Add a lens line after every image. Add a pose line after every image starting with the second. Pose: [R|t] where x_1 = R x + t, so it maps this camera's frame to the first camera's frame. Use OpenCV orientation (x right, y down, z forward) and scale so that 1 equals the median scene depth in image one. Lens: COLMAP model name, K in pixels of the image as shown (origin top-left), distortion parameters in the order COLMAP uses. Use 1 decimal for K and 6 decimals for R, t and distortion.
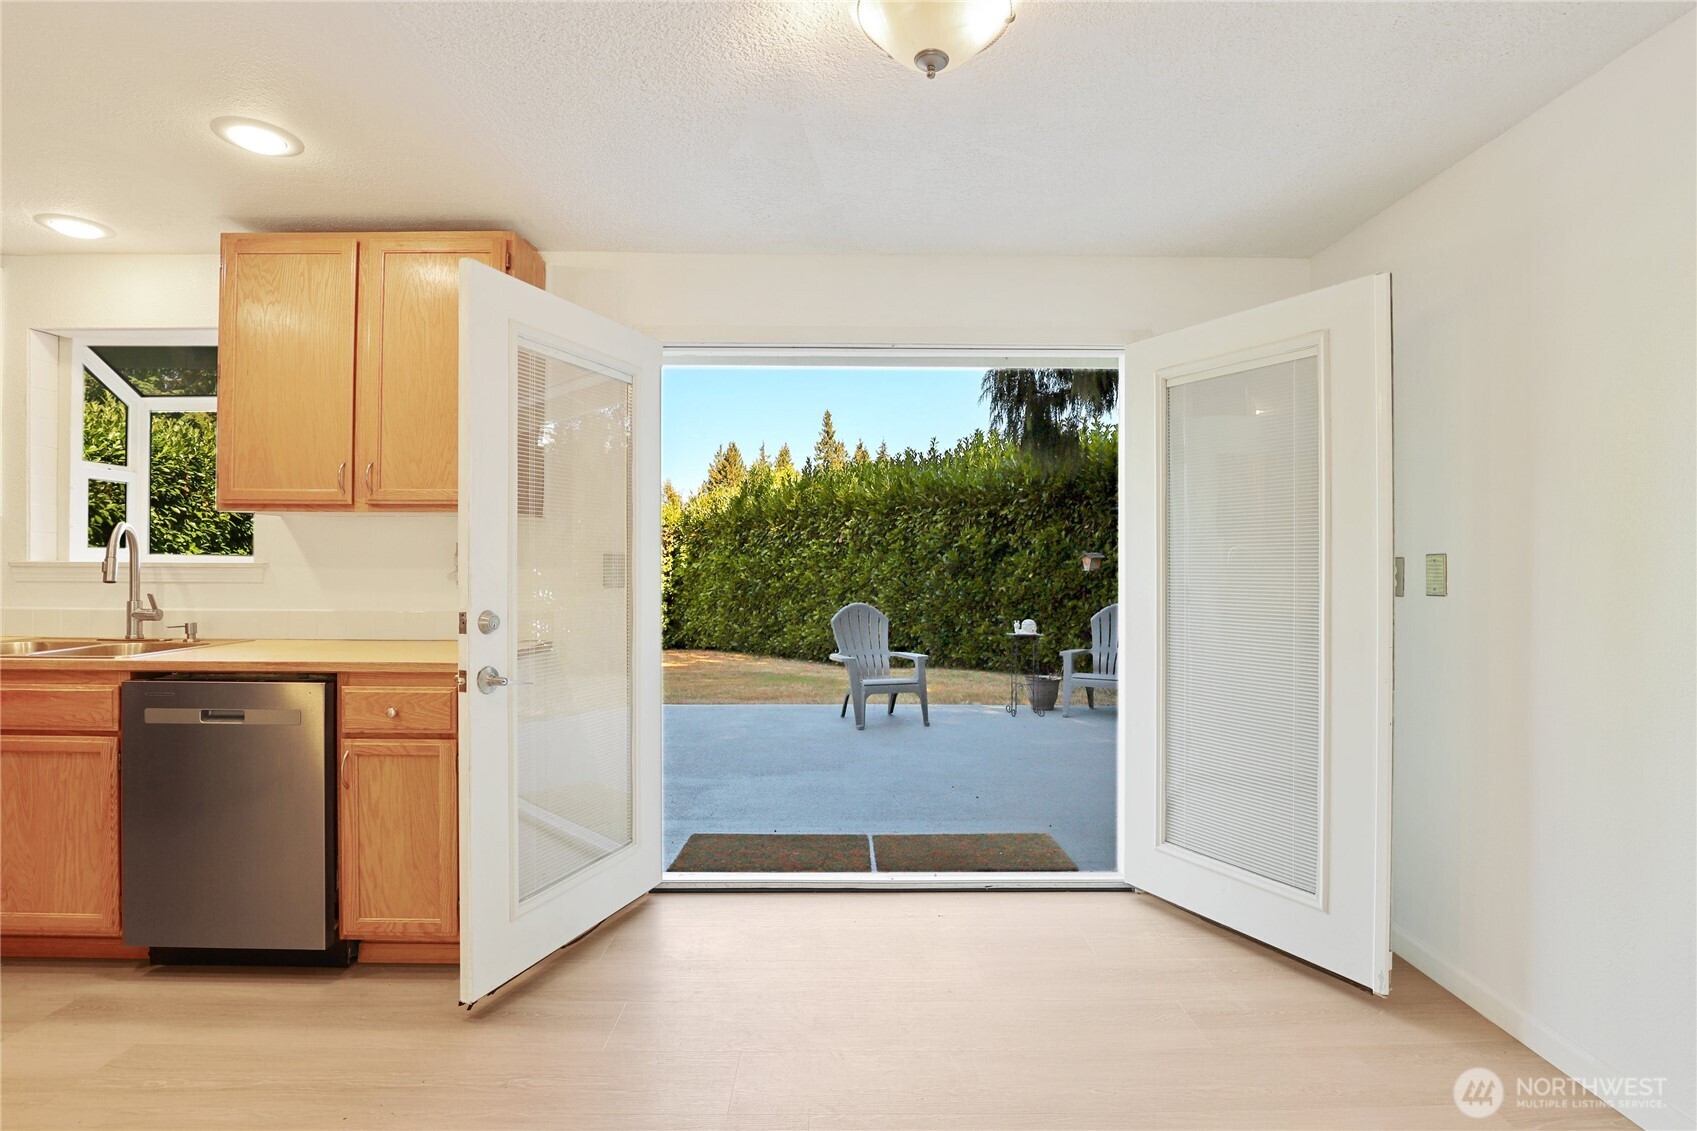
lens RADIAL K [[787.8, 0, 849.5], [0, 787.8, 558.3], [0, 0, 1]] dist [-0.040369, 0.009719]
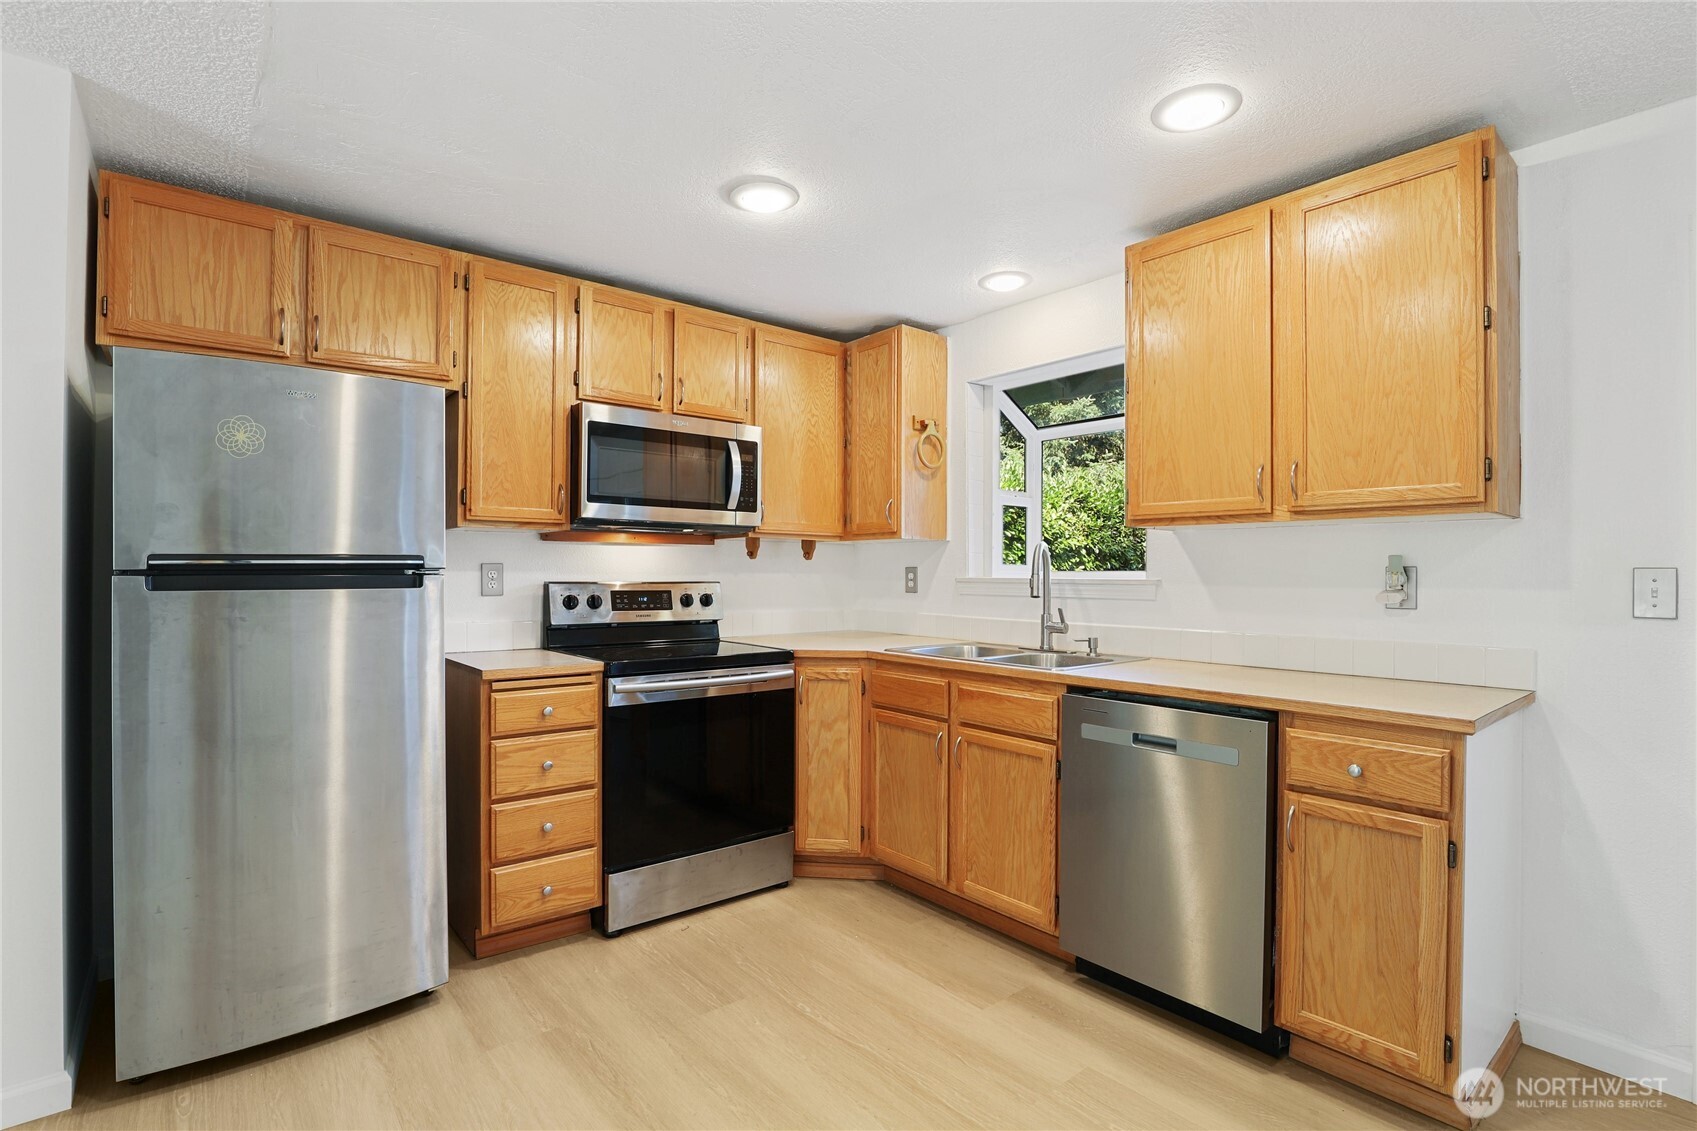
lens RADIAL K [[800.4, 0, 875.4], [0, 800.4, 566.8], [0, 0, 1]] dist [-0.025893, 0.000762]
pose [[0.649952, -0.007225, -0.759941, -0.272527], [0.001171, 0.999963, -0.008506, -0.002726], [0.759975, 0.004639, 0.649936, 0.095125]]
